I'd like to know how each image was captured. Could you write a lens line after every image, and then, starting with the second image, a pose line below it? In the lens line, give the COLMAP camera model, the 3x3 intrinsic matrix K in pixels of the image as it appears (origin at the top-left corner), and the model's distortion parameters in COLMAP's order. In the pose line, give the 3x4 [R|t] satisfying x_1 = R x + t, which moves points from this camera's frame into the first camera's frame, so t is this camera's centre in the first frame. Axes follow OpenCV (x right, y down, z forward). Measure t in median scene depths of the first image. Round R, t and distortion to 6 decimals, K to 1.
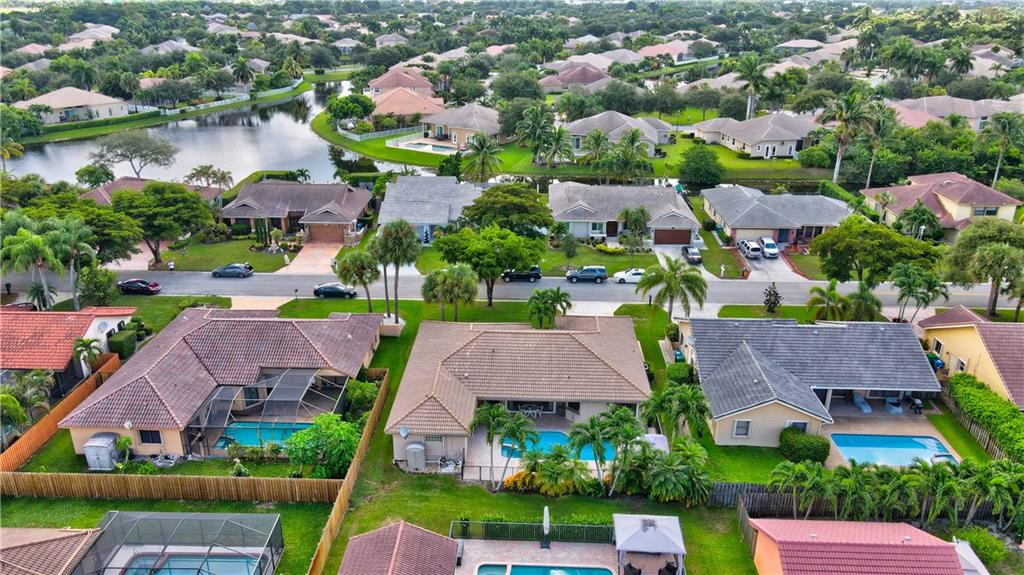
lens RADIAL K [[758.1, 0, 512.8], [0, 758.1, 292.9], [0, 0, 1]] dist [-0.005676, 0.026168]
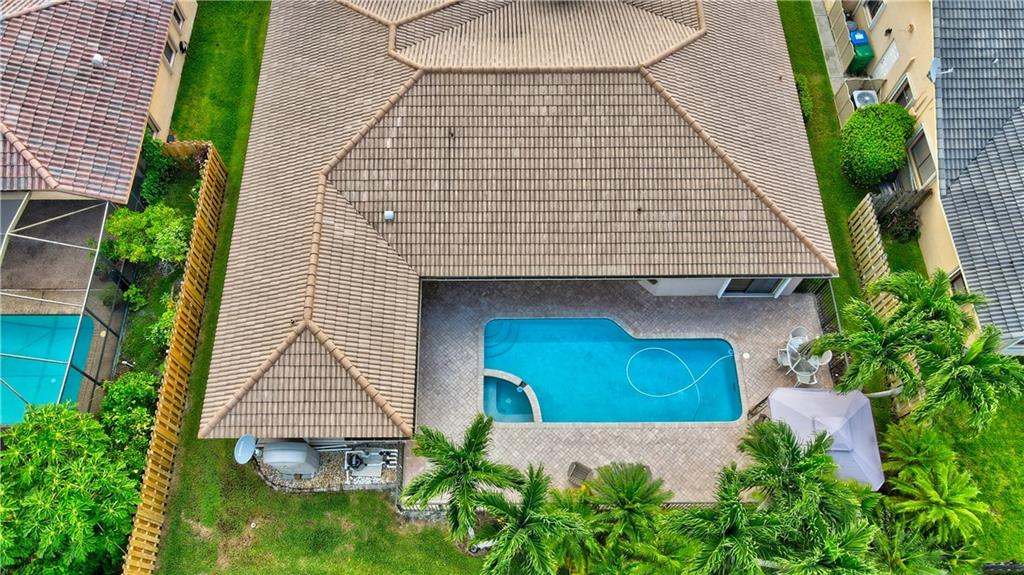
lens RADIAL K [[758.1, 0, 510.0], [0, 758.1, 288.2], [0, 0, 1]] dist [-0.005676, 0.026168]
pose [[0.999102, -0.036503, 0.021514, -0.005332], [0.012803, 0.744097, 0.667949, -0.107836], [-0.040390, -0.667074, 0.743896, 0.537712]]
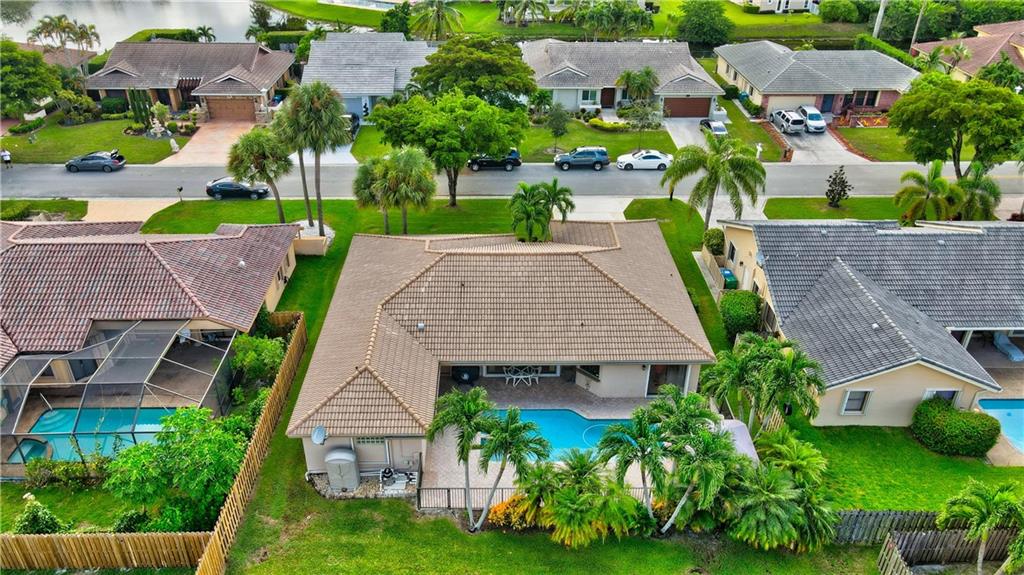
lens RADIAL K [[758.1, 0, 510.9], [0, 758.1, 286.6], [0, 0, 1]] dist [-0.005676, 0.026168]
pose [[0.998604, -0.025232, 0.046411, -0.012125], [0.018249, 0.989240, 0.145158, -0.011873], [-0.049574, -0.144109, 0.988319, 0.301050]]
